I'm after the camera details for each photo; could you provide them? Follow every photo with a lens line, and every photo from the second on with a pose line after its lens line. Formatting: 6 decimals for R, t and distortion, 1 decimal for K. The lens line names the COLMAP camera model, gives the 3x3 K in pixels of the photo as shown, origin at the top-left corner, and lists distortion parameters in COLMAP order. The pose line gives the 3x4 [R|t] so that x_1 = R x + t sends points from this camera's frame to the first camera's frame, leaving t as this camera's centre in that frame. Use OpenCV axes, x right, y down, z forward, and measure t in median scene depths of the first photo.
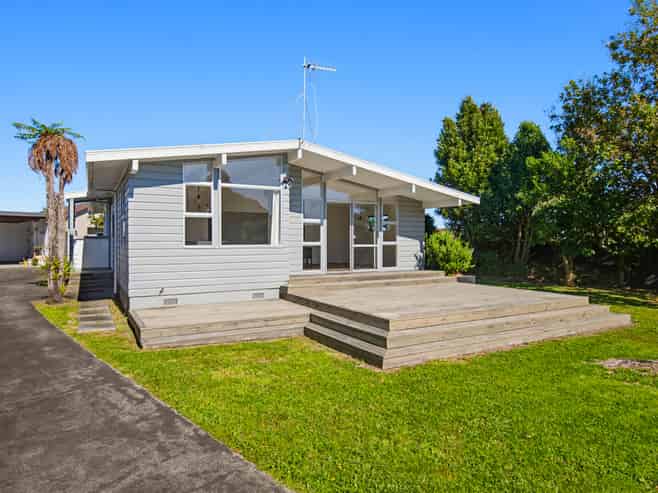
lens RADIAL K [[376.6, 0, 291.0], [0, 376.6, 243.4], [0, 0, 1]] dist [0.000568, -0.000449]
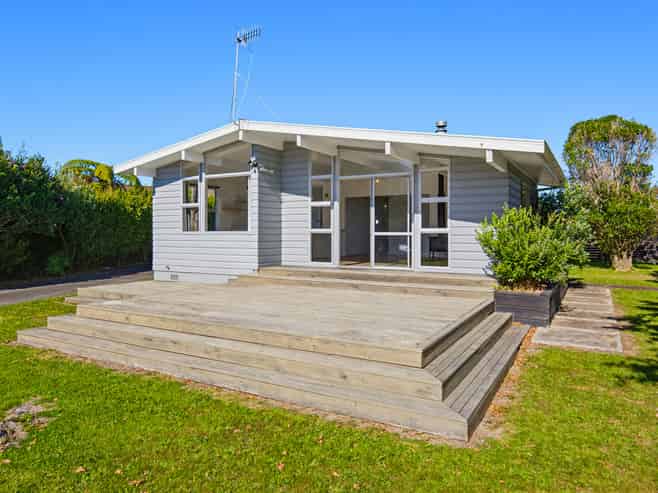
lens RADIAL K [[446.0, 0, 329.0], [0, 446.0, 246.5], [0, 0, 1]] dist [0.026747, -0.000027]
pose [[0.581231, 0.027034, -0.813289, 0.870270], [-0.005737, 0.999559, 0.029126, 0.006780], [0.813718, -0.012263, 0.581130, 0.422161]]
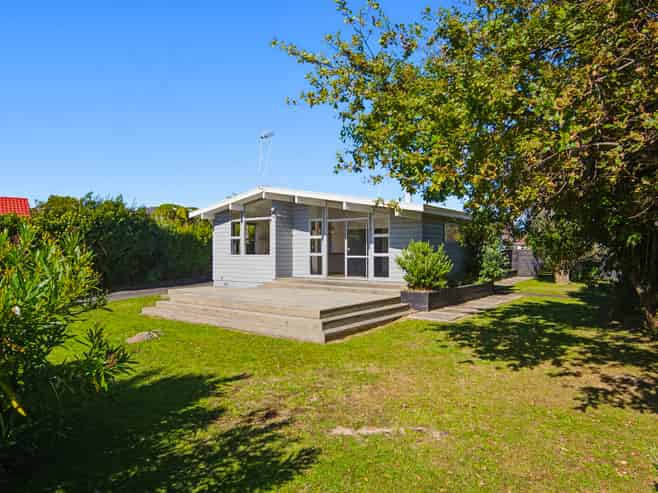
lens RADIAL K [[418.8, 0, 326.3], [0, 418.8, 271.8], [0, 0, 1]] dist [0.004307, 0.000737]
pose [[0.470389, 0.040846, -0.881514, 1.333350], [-0.006516, 0.999062, 0.042815, -0.001788], [0.882435, -0.014396, 0.470213, 0.341144]]
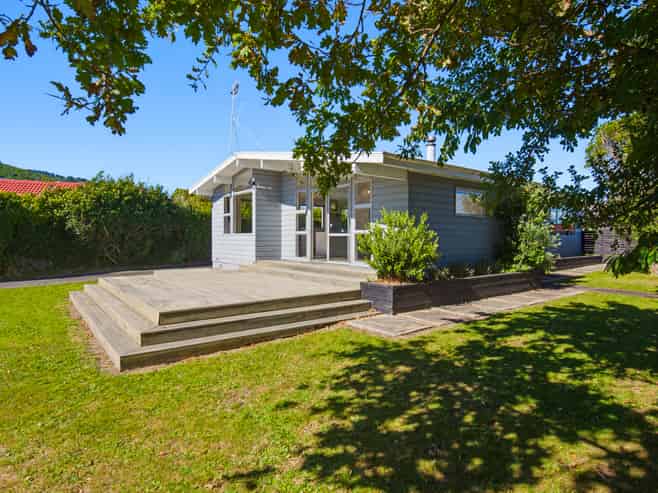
lens RADIAL K [[378.9, 0, 335.8], [0, 378.9, 245.4], [0, 0, 1]] dist [0.002252, -0.001965]
pose [[0.248947, 0.021636, -0.968275, 1.116858], [-0.009695, 0.999756, 0.019846, 0.014421], [0.968468, 0.004446, 0.249096, 0.811342]]
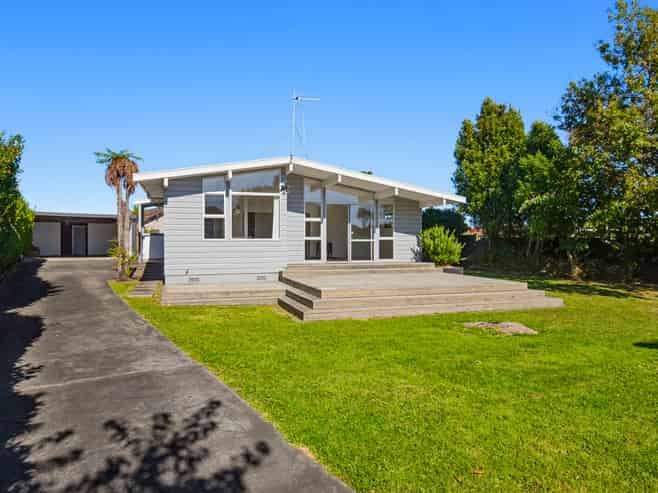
lens RADIAL K [[376.6, 0, 291.0], [0, 376.6, 243.4], [0, 0, 1]] dist [0.000568, -0.000449]
pose [[0.980466, 0.002029, -0.196681, 0.221209], [-0.001400, 0.999993, 0.003337, 0.012751], [0.196686, -0.002996, 0.980462, -0.202683]]
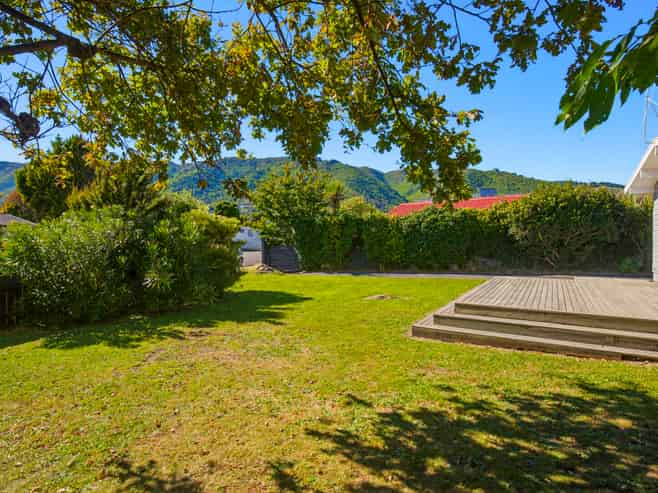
lens RADIAL K [[378.9, 0, 335.8], [0, 378.9, 245.4], [0, 0, 1]] dist [0.002252, -0.001965]
pose [[-0.810468, 0.002173, -0.585779, 1.101673], [-0.011840, 0.999728, 0.020090, 0.011309], [0.585664, 0.023218, -0.810222, 1.082512]]
